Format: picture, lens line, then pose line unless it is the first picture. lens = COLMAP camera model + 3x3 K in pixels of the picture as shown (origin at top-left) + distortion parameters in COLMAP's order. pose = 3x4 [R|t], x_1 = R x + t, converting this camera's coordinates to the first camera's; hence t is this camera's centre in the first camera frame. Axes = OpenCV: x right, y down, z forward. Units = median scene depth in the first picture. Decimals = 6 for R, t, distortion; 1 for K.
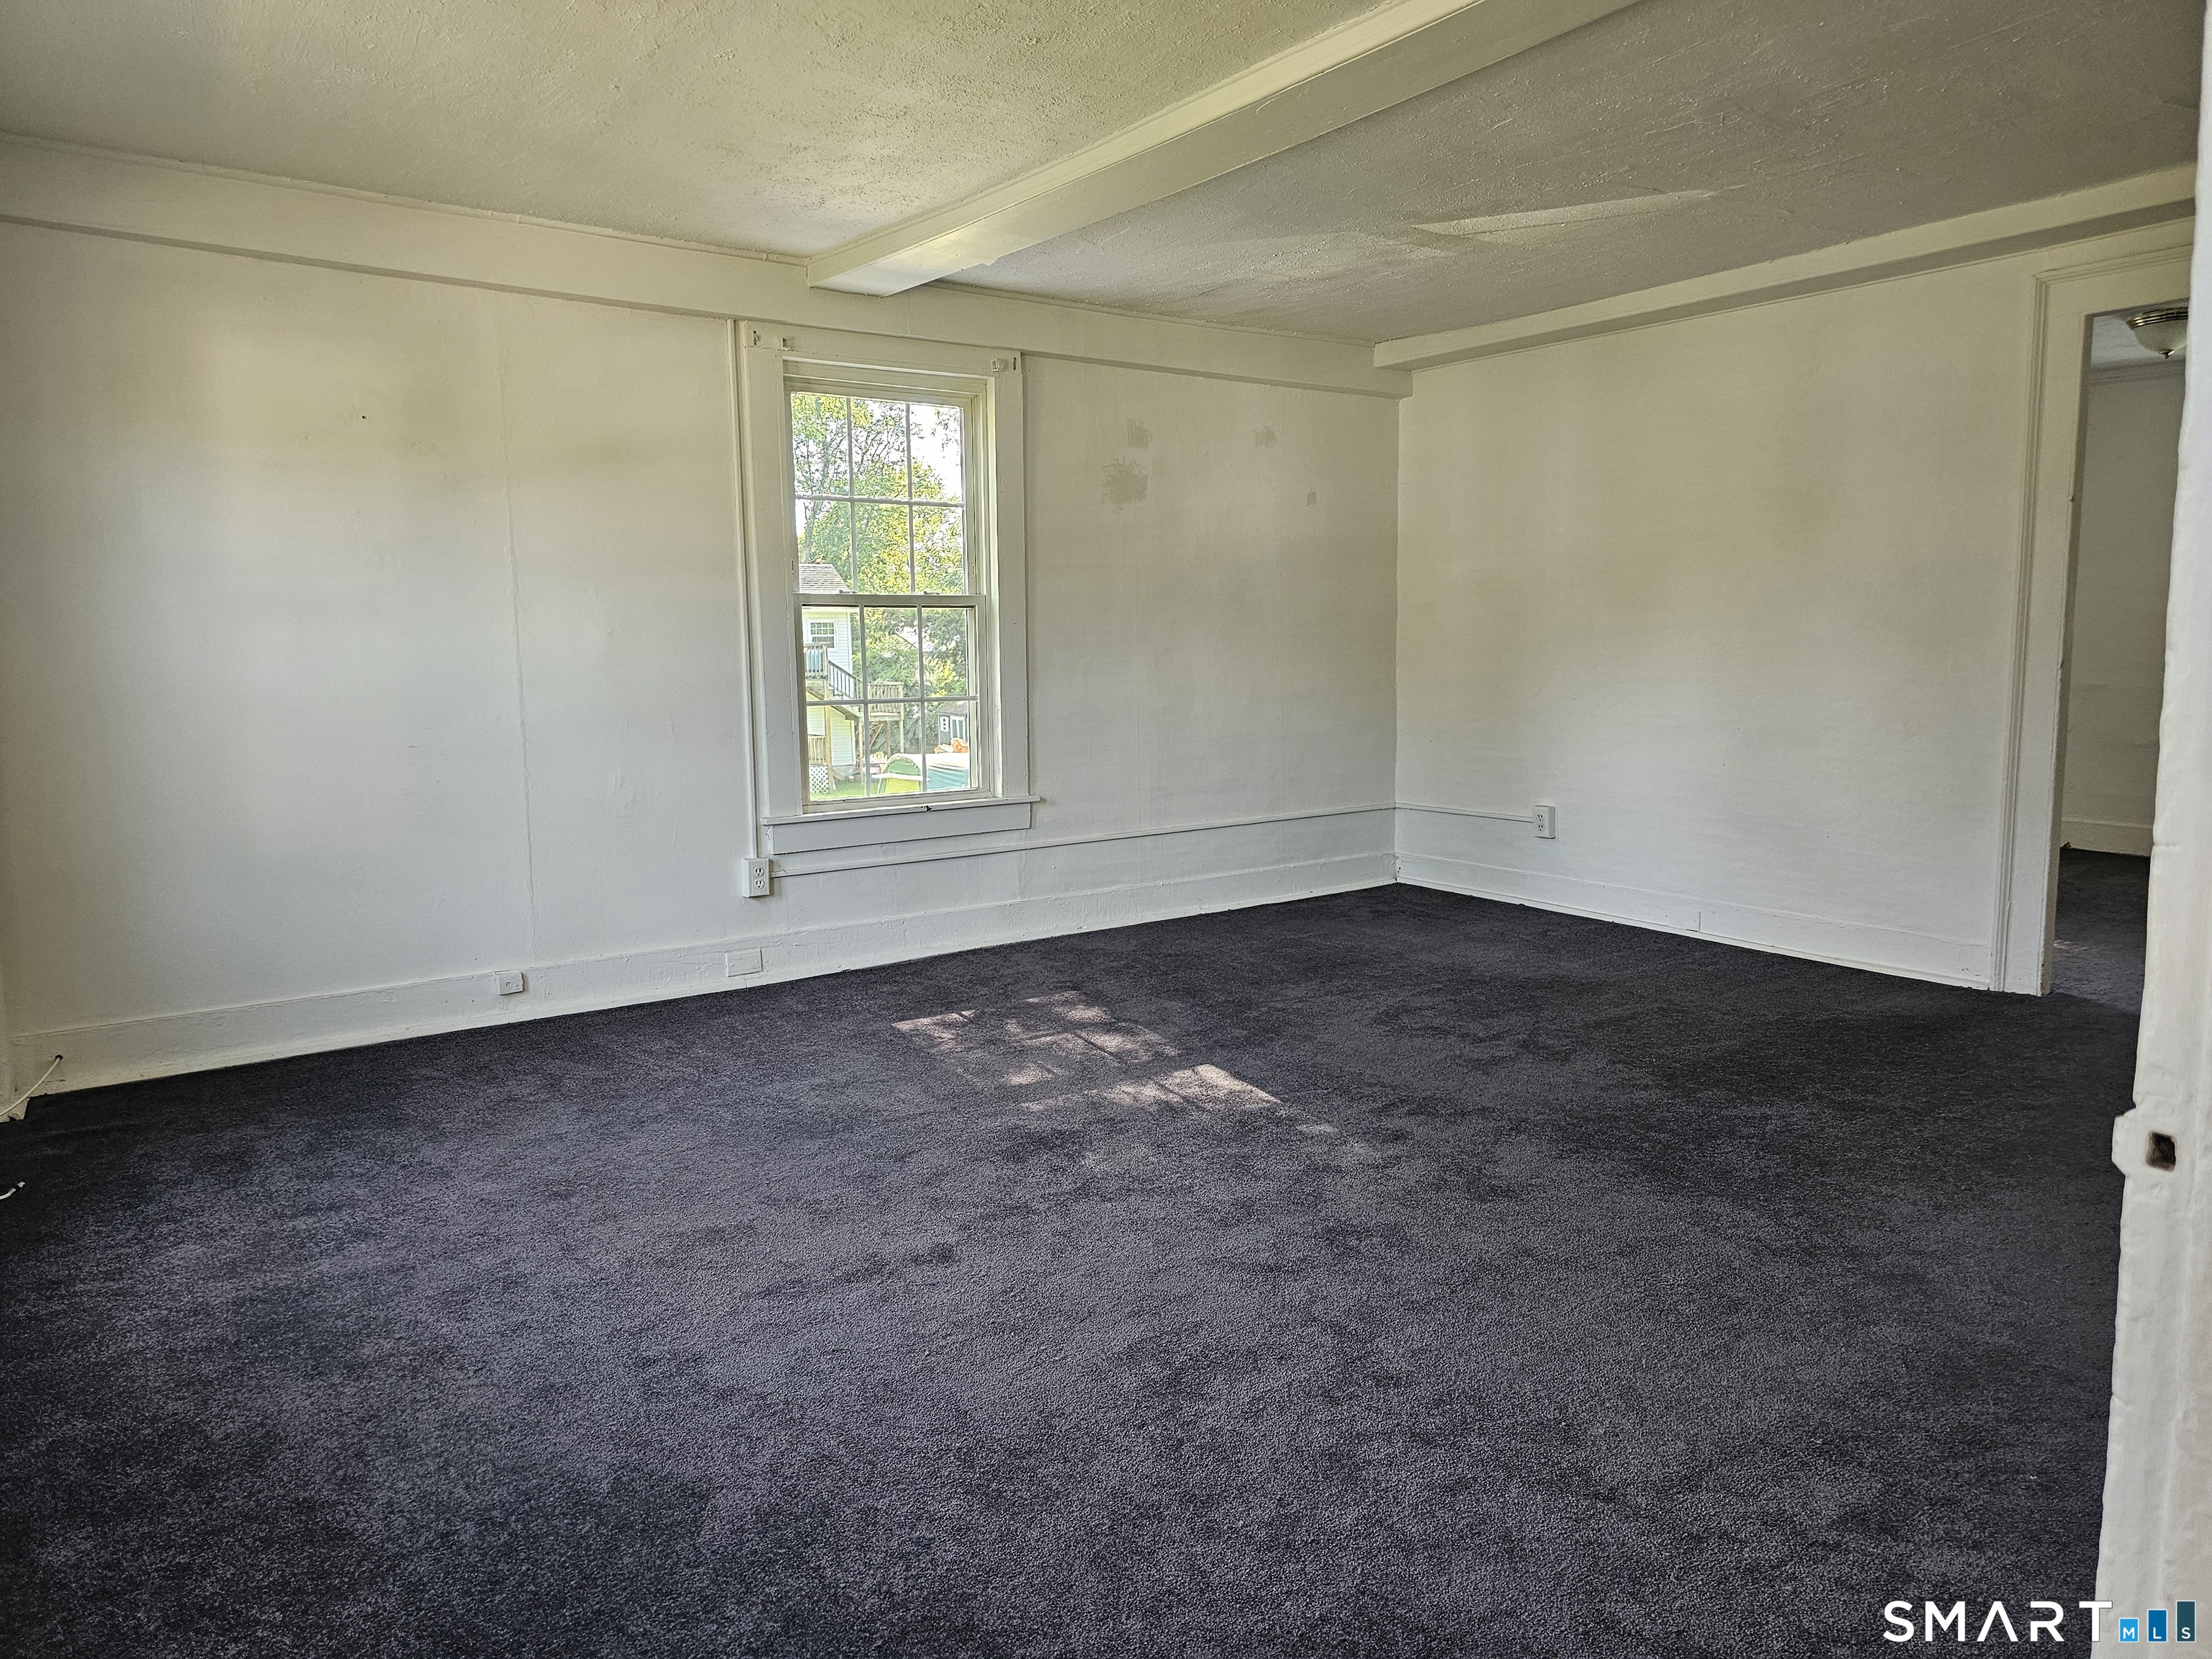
lens RADIAL K [[1485.5, 0, 1110.3], [0, 1485.5, 844.3], [0, 0, 1]] dist [0.070569, -0.067117]
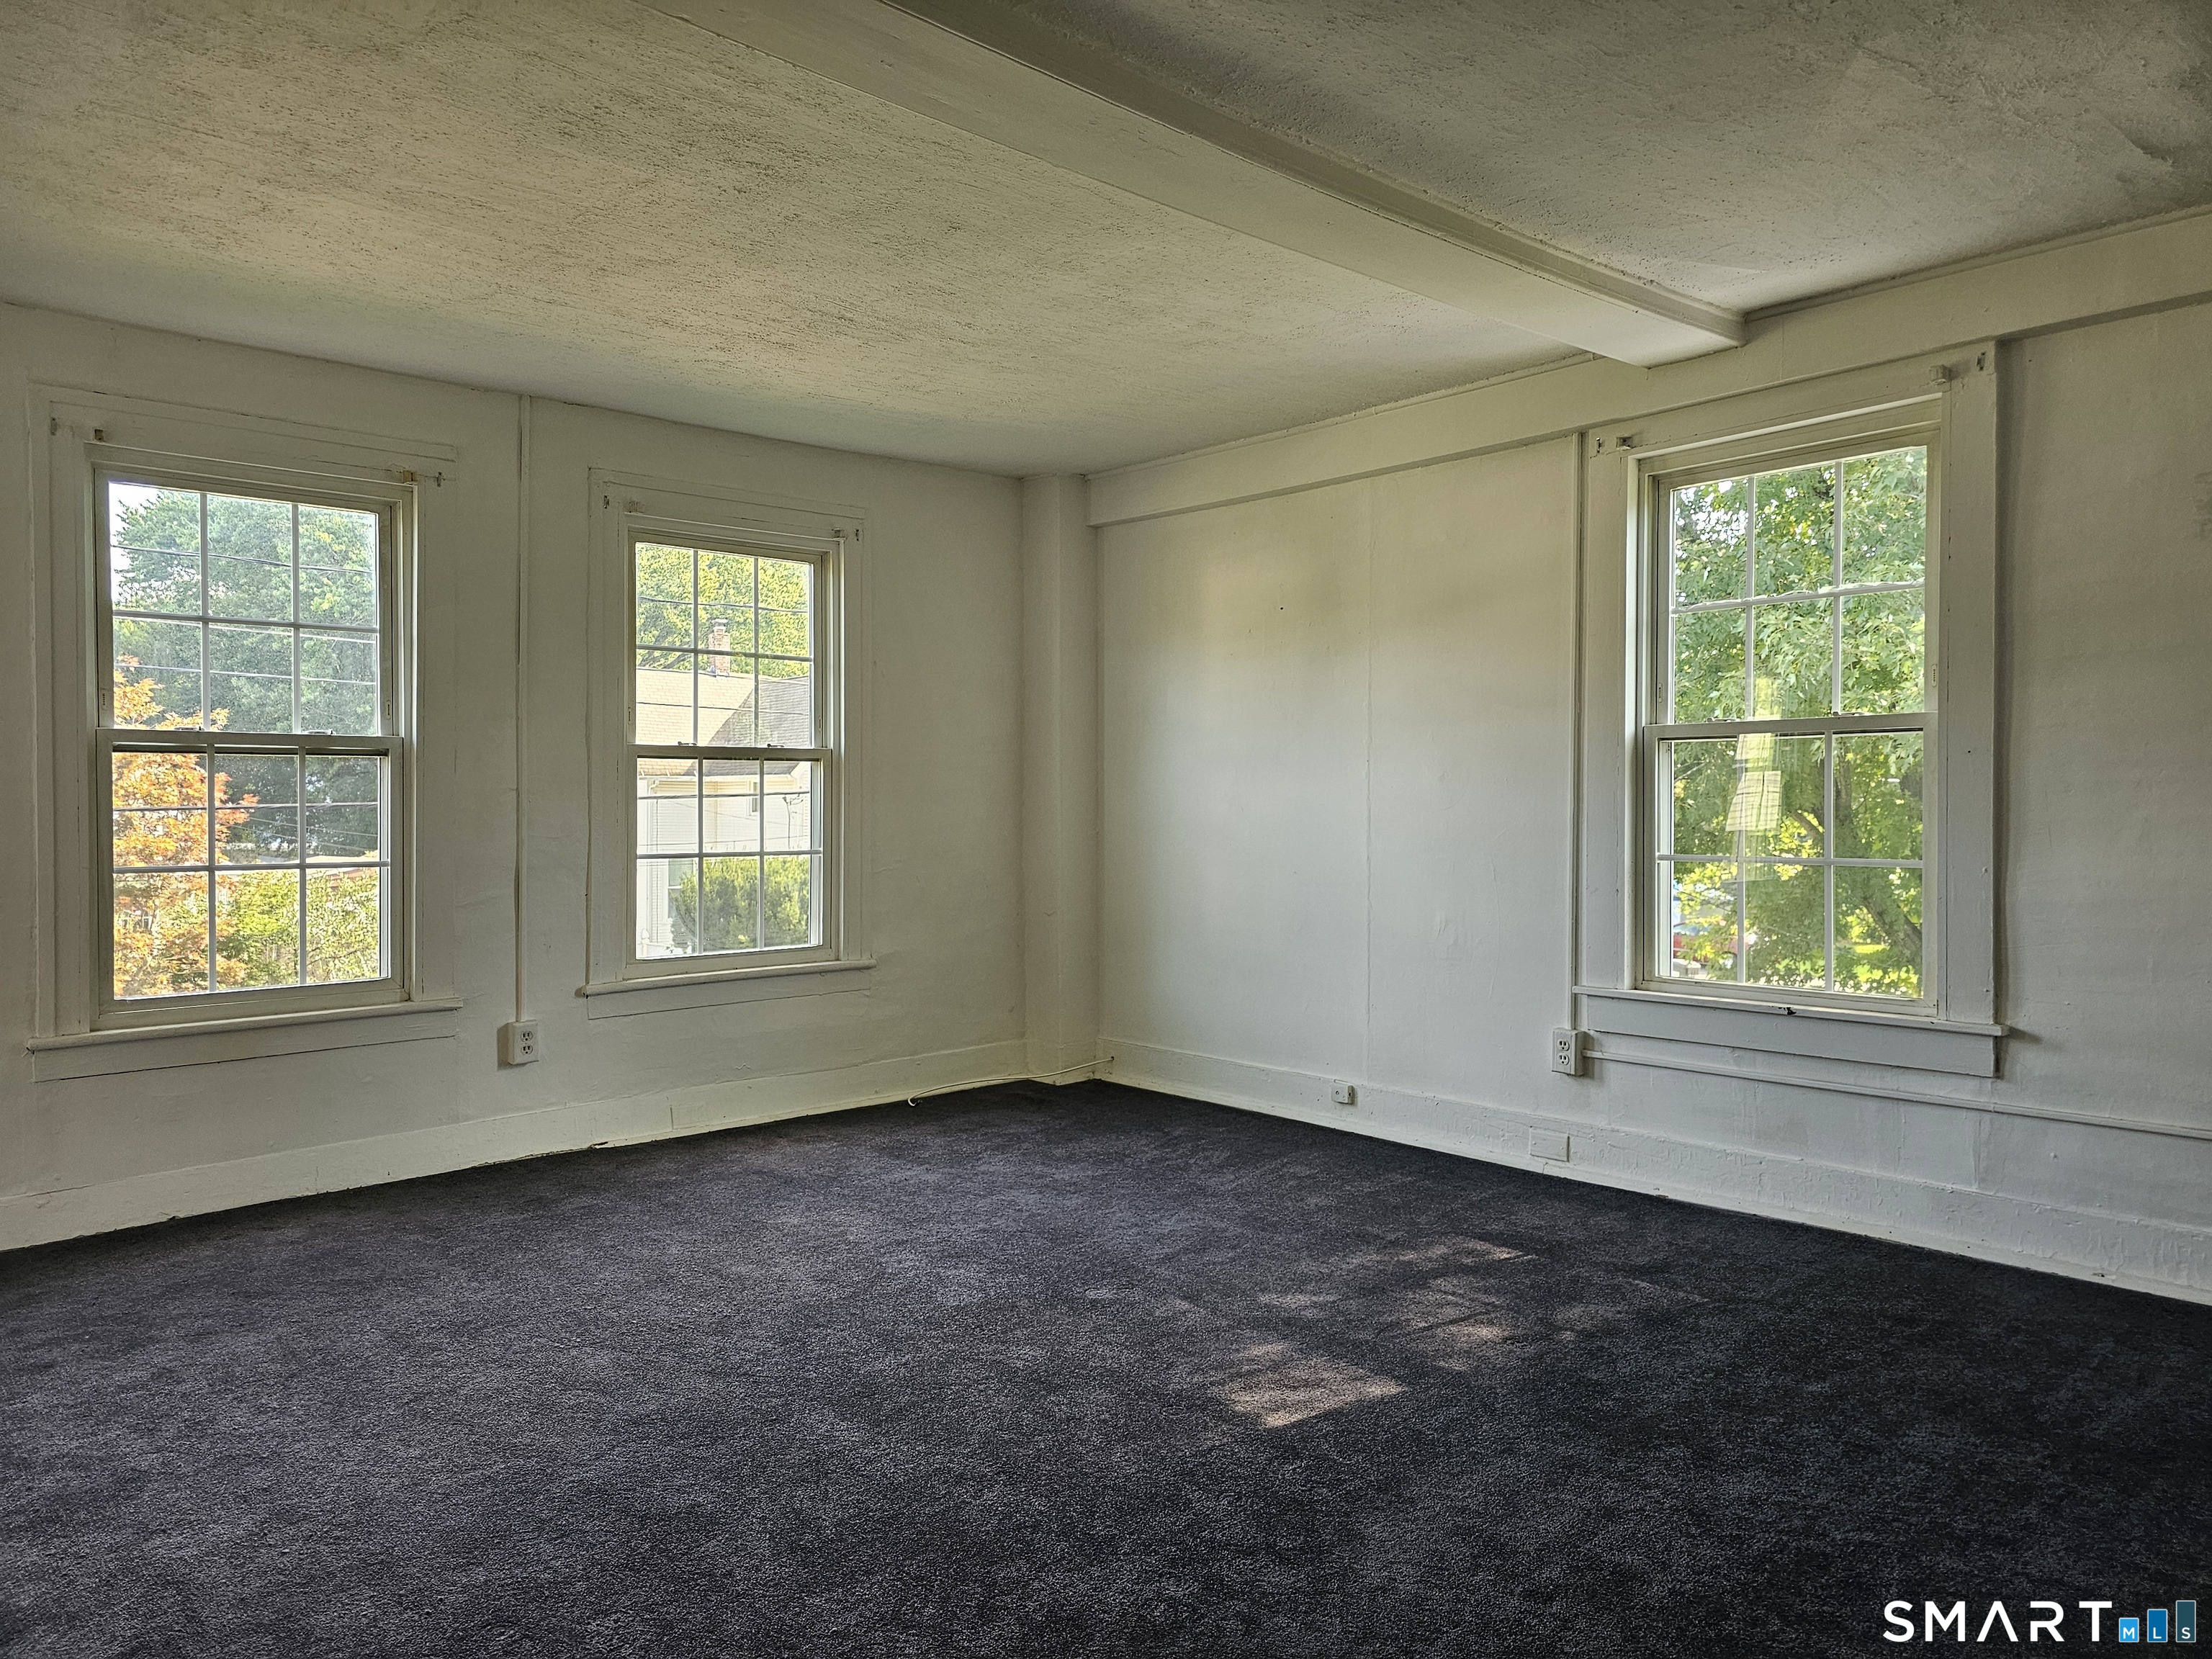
lens RADIAL K [[1485.5, 0, 1044.5], [0, 1485.5, 826.4], [0, 0, 1]] dist [0.070569, -0.067117]
pose [[0.085752, 0.027536, -0.995936, 0.633275], [-0.133026, 0.990984, 0.015945, -0.085399], [0.987396, 0.131118, 0.088642, 0.633309]]
